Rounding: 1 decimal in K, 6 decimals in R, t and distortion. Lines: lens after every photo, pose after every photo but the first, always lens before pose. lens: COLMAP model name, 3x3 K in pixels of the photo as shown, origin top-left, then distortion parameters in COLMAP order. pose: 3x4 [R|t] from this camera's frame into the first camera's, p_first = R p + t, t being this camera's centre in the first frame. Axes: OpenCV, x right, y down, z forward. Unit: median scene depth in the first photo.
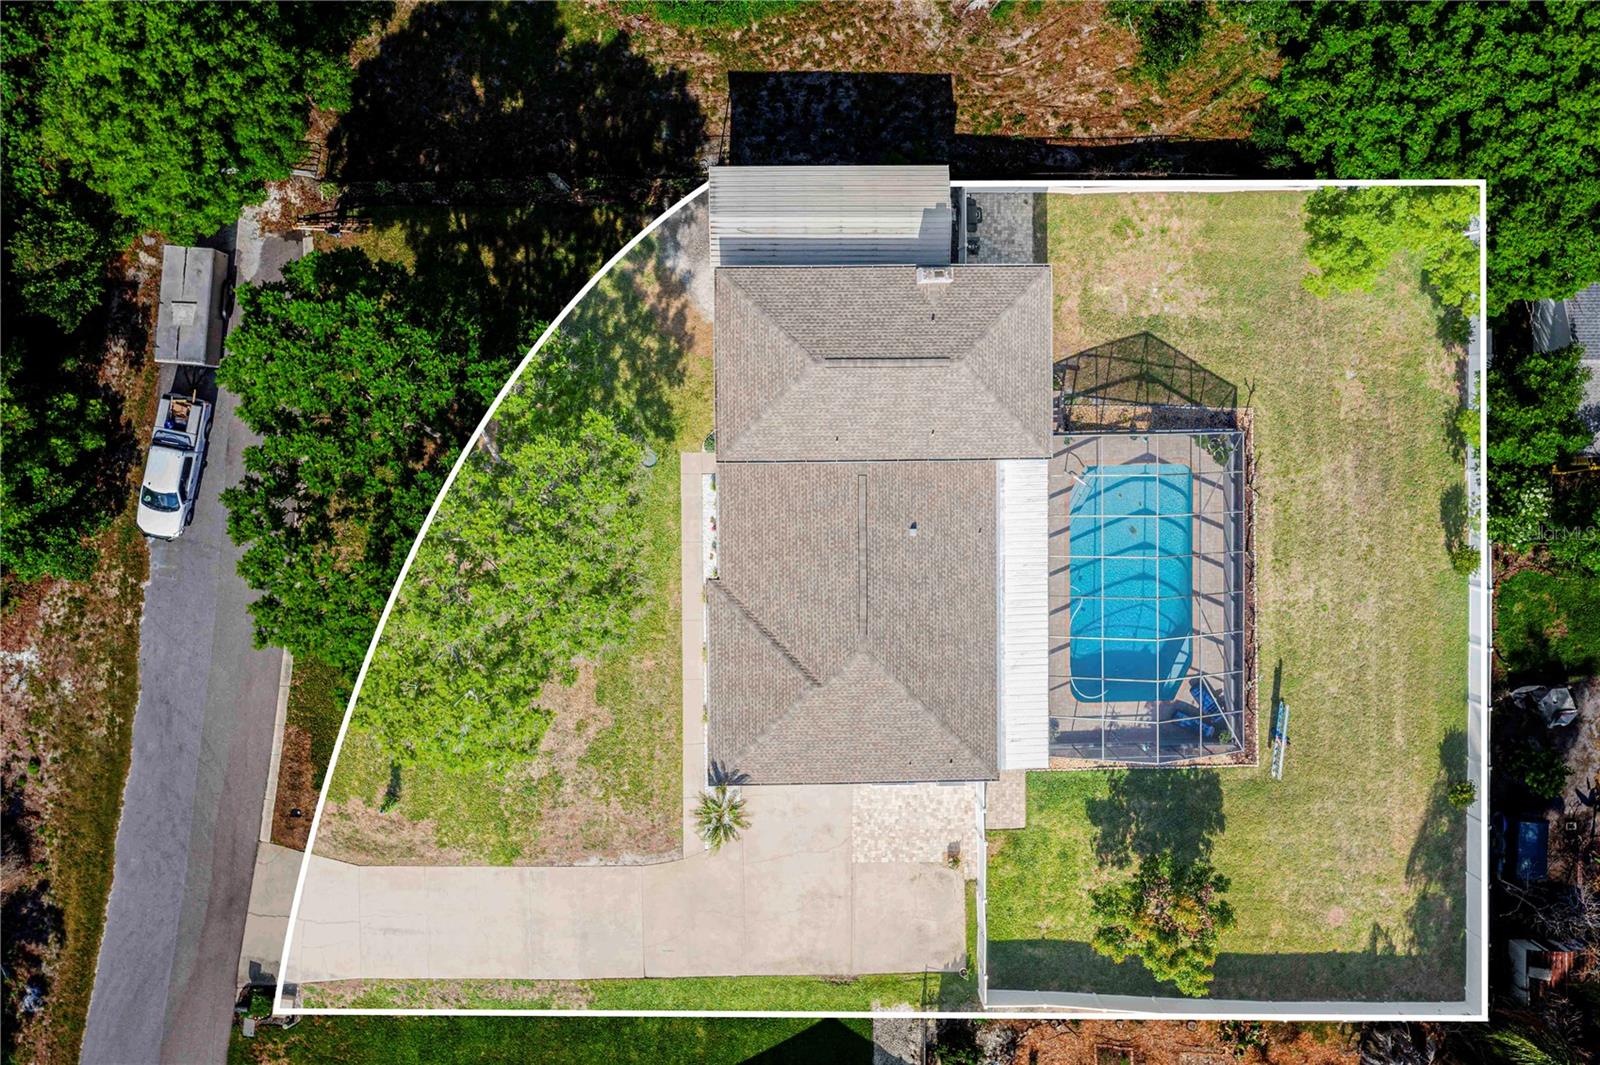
lens RADIAL K [[1306.5, 0, 807.4], [0, 1306.5, 530.0], [0, 0, 1]] dist [-0.000403, 0.000512]
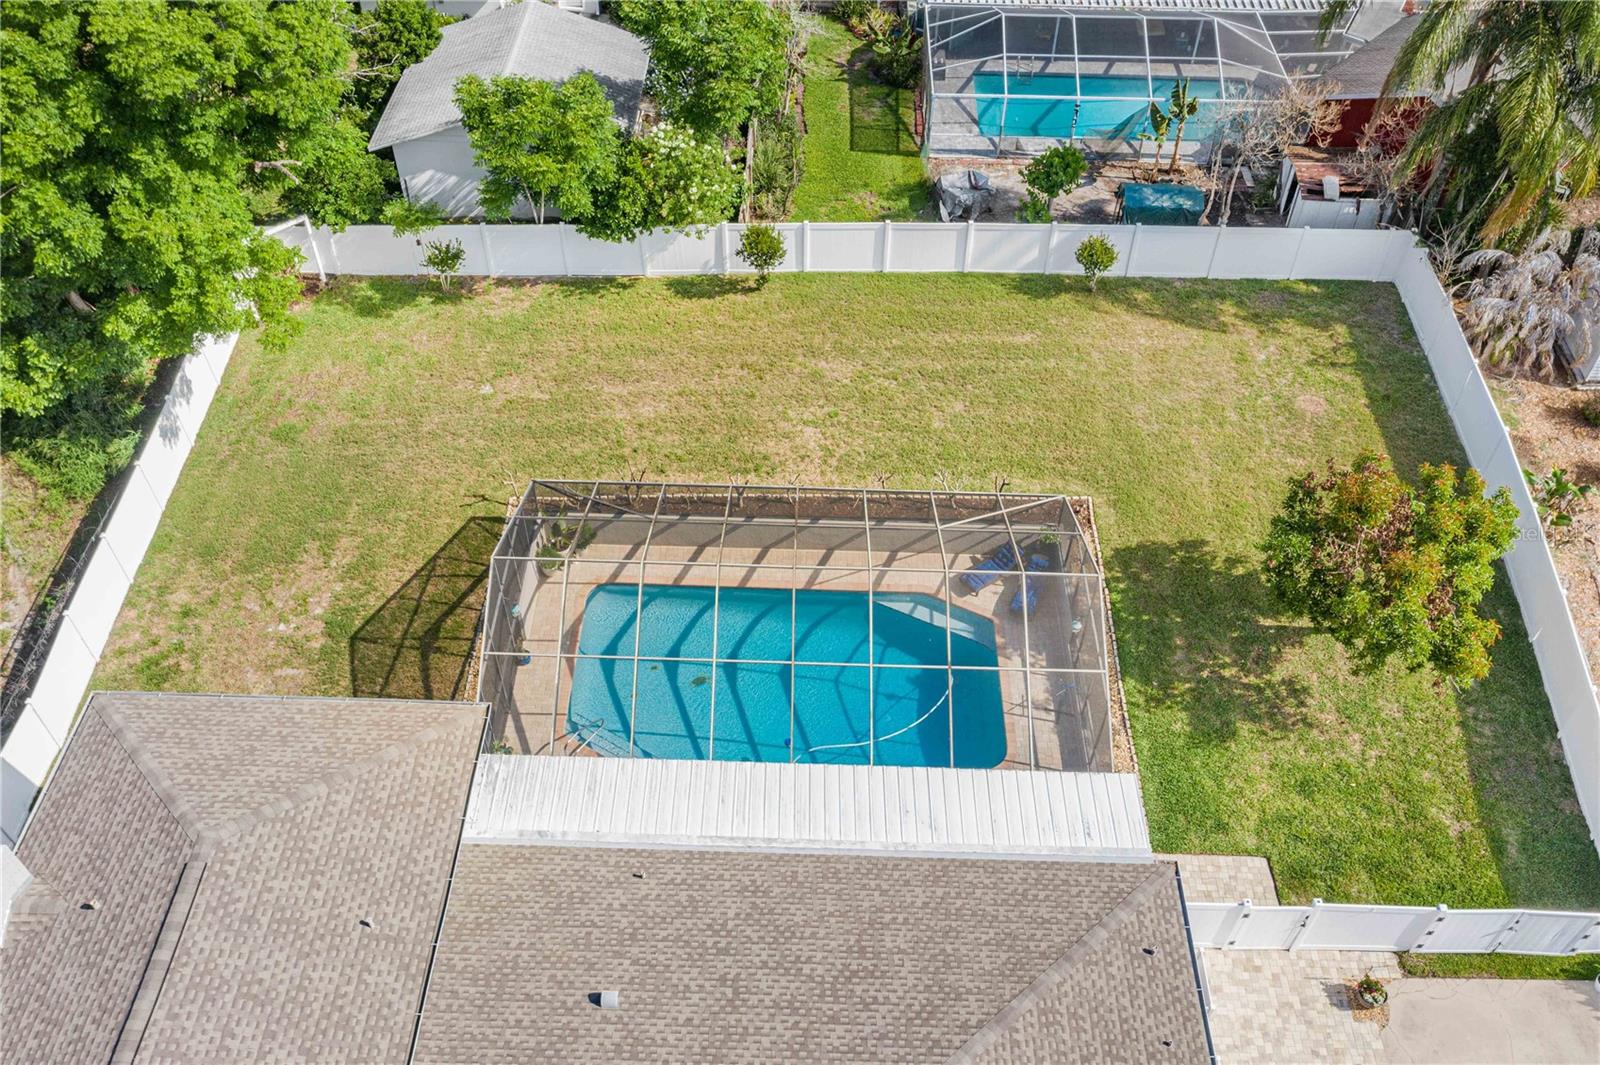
lens RADIAL K [[1306.5, 0, 807.4], [0, 1306.5, 530.0], [0, 0, 1]] dist [-0.000403, 0.000512]
pose [[0.028103, -0.770022, 0.637398, -0.064917], [0.997439, -0.020354, -0.068566, 0.089659], [0.065771, 0.637692, 0.767478, 0.530559]]
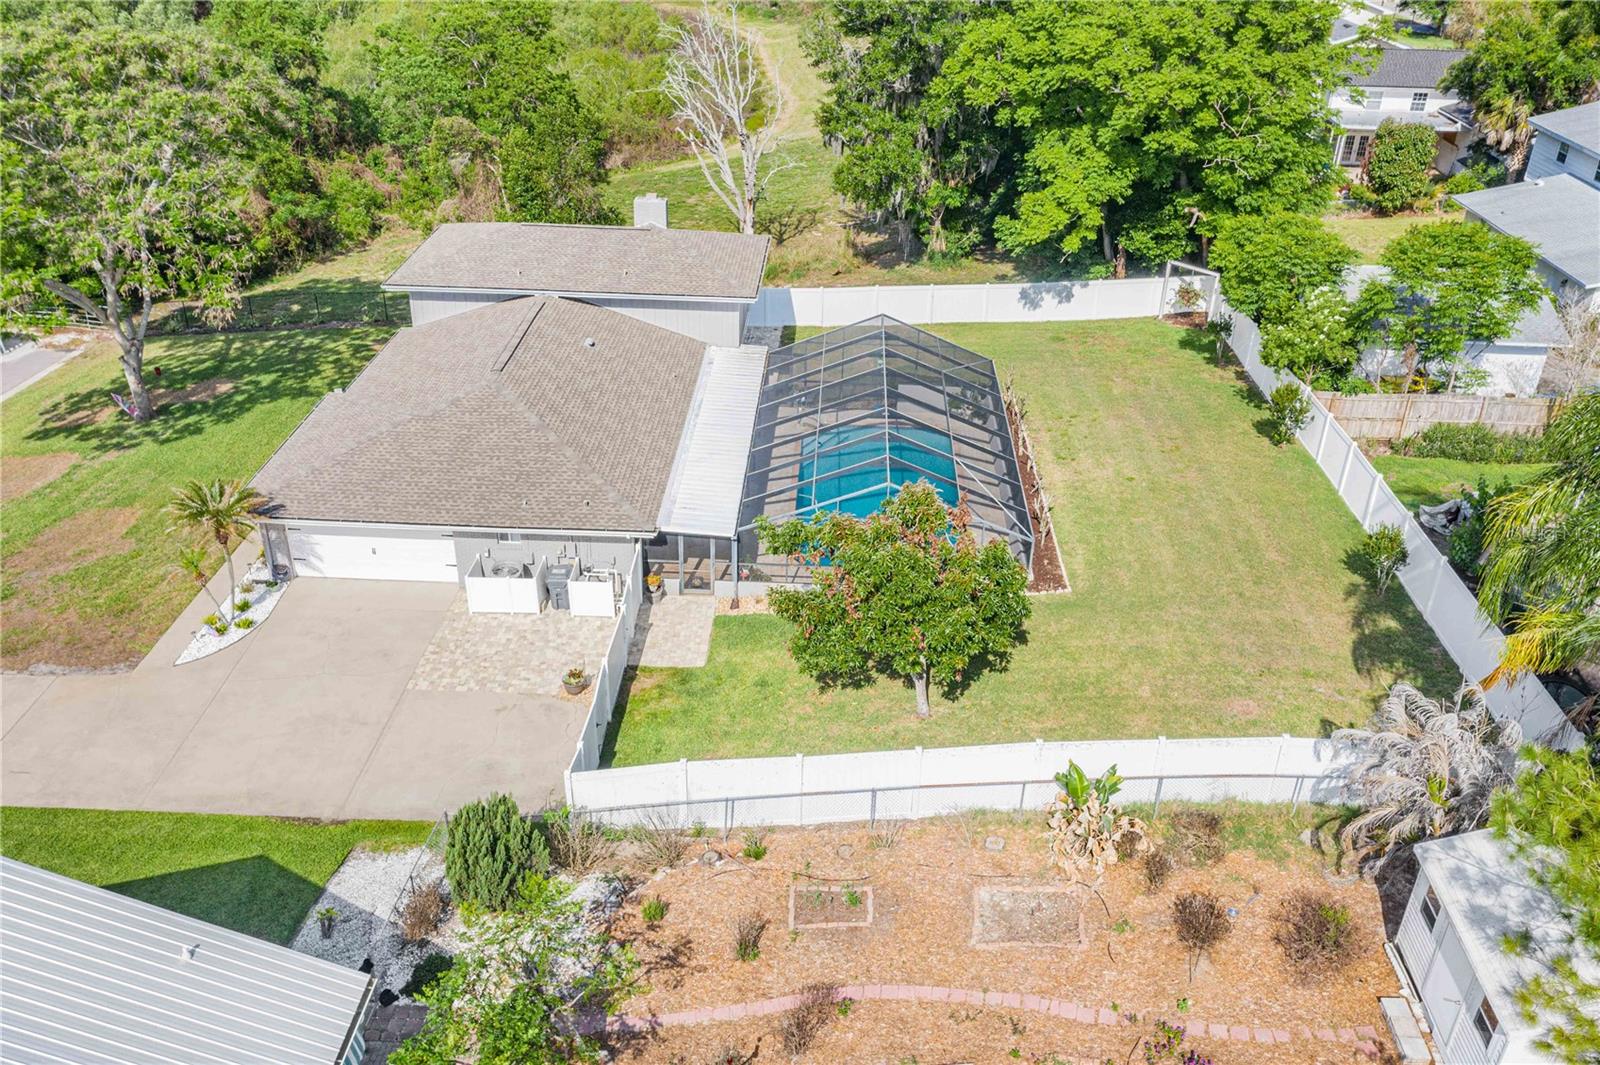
lens RADIAL K [[1306.5, 0, 807.4], [0, 1306.5, 530.0], [0, 0, 1]] dist [-0.000403, 0.000512]
pose [[0.997641, -0.025260, -0.063829, 0.257631], [-0.045604, 0.451093, -0.891311, 0.746927], [0.051308, 0.892119, 0.448877, 0.669349]]
